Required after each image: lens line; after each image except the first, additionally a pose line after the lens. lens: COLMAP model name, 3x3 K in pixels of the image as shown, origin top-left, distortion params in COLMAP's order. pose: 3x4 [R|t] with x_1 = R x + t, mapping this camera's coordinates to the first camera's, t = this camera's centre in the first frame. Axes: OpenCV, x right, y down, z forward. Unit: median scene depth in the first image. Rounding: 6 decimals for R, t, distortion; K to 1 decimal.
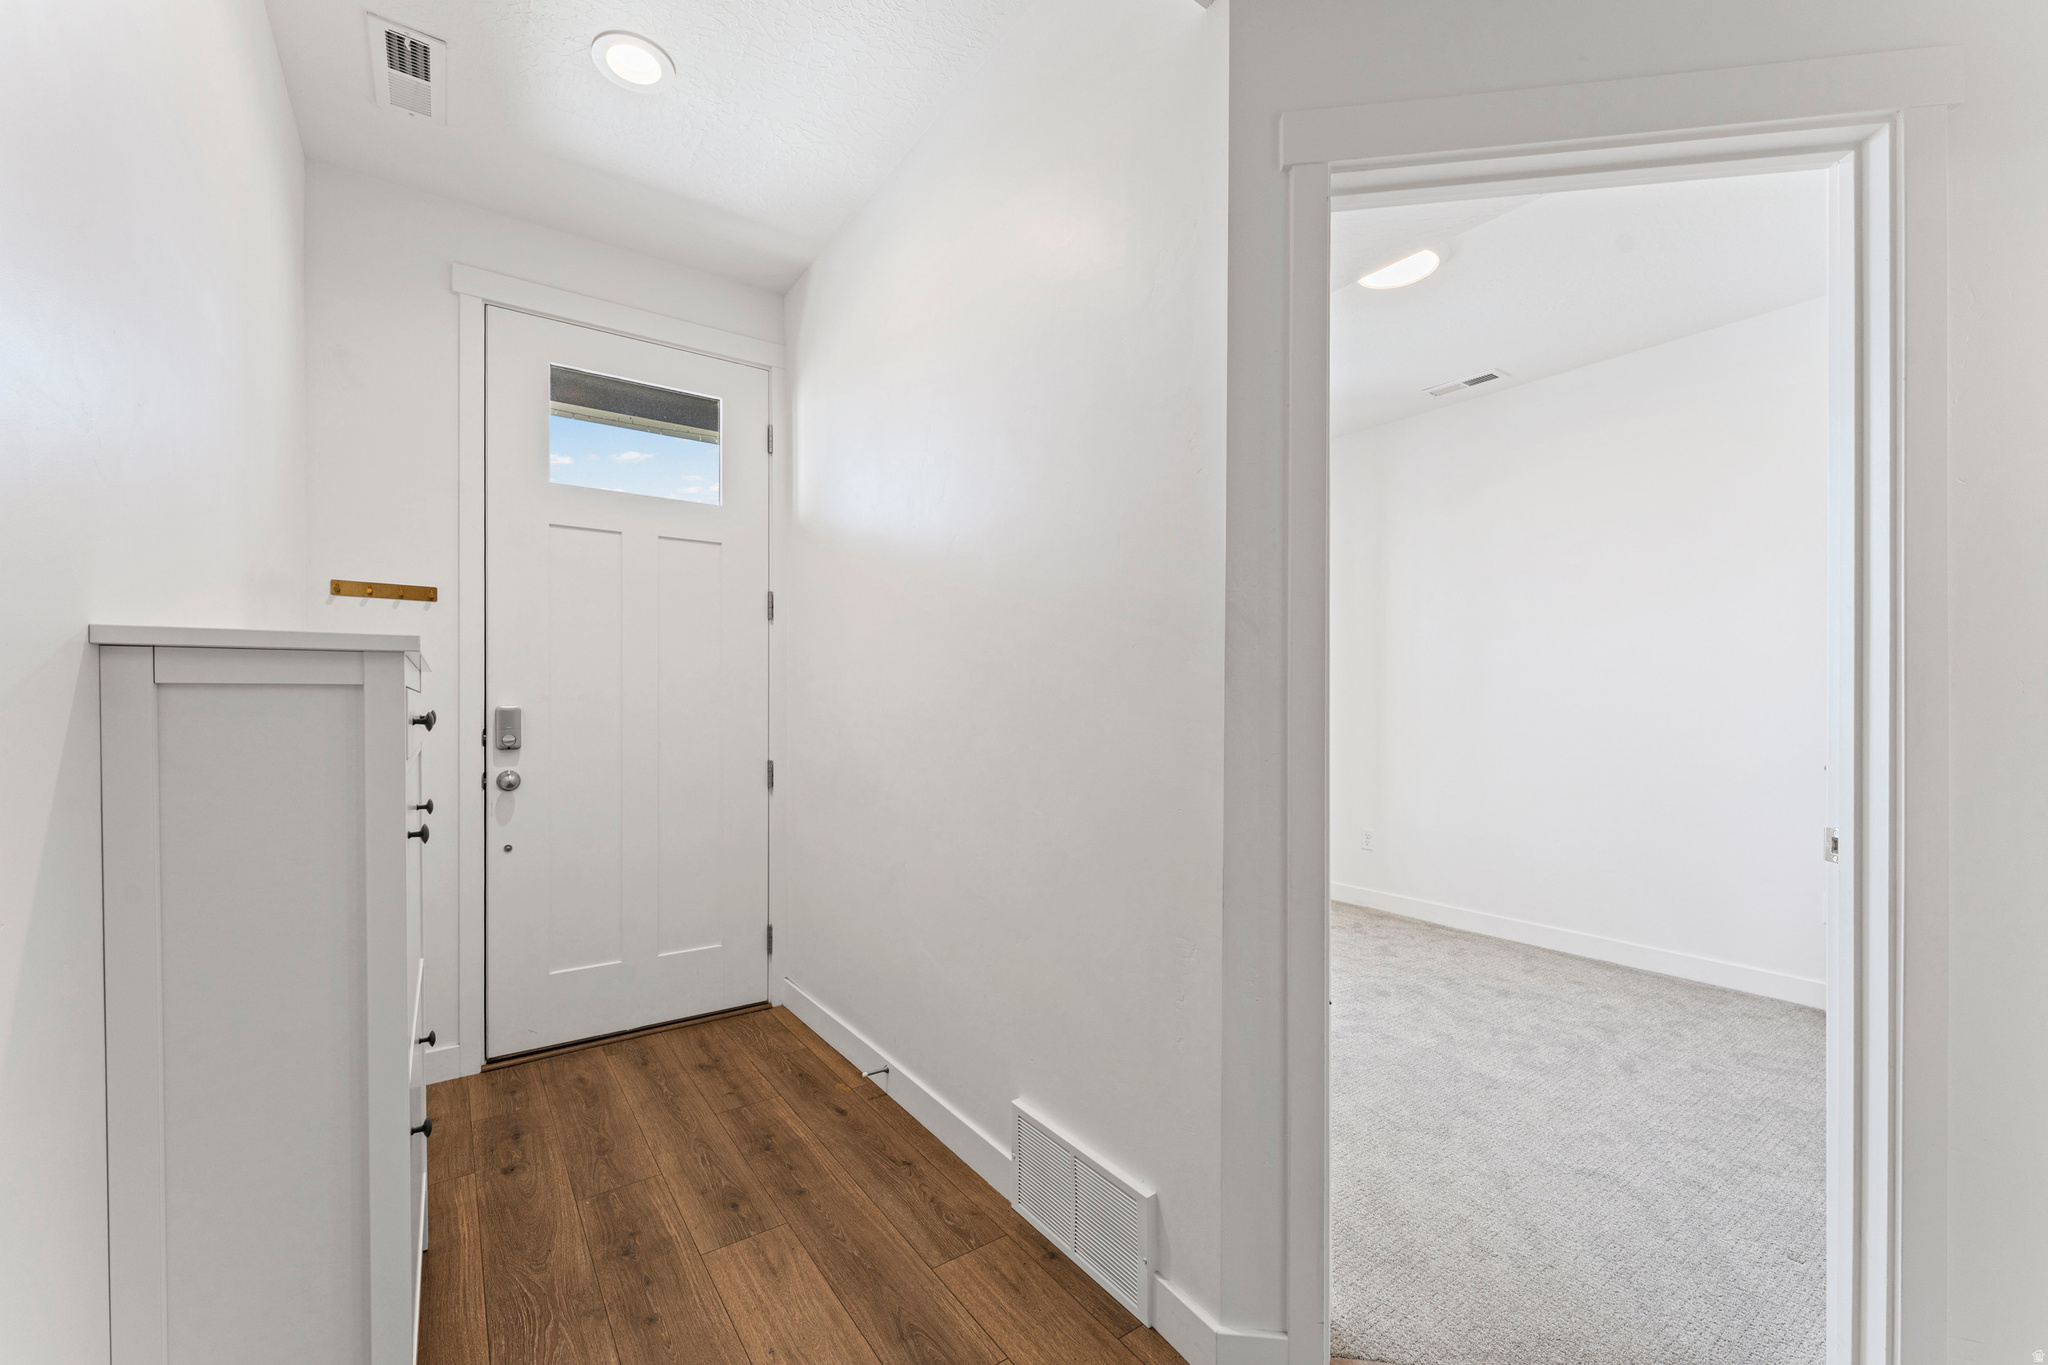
lens RADIAL K [[821.4, 0, 1027.0], [0, 821.4, 713.2], [0, 0, 1]] dist [0.002754, -0.000543]
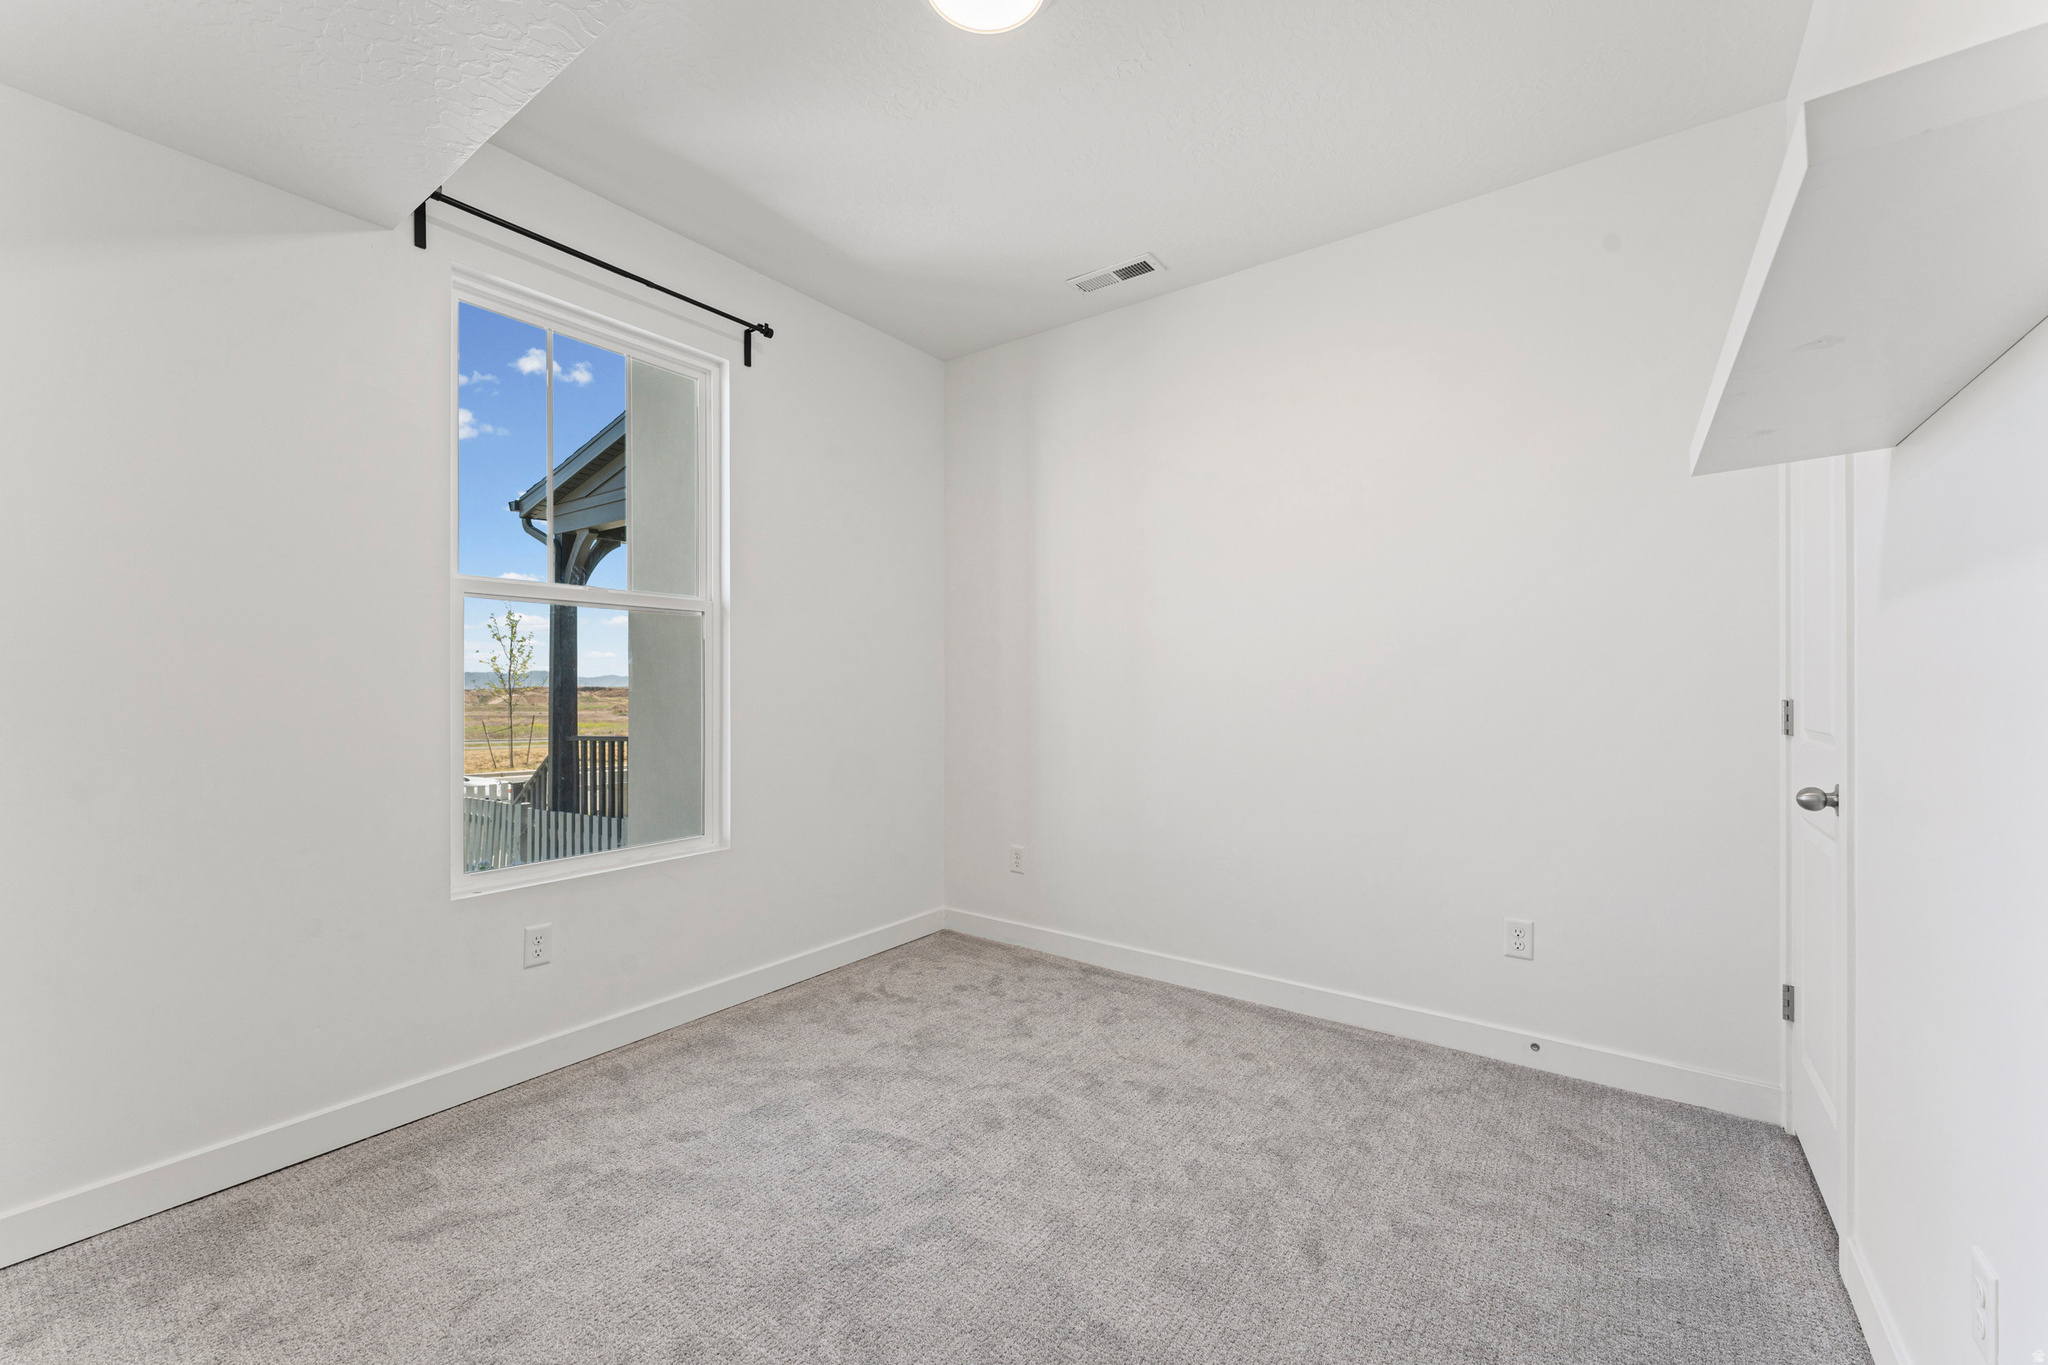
lens RADIAL K [[821.4, 0, 1024.3], [0, 821.4, 684.3], [0, 0, 1]] dist [0.002754, -0.000543]
pose [[0.947835, 0.000892, 0.318760, 0.234540], [0.004720, 0.999847, -0.016830, -0.001777], [-0.318727, 0.017457, 0.947686, 0.343019]]
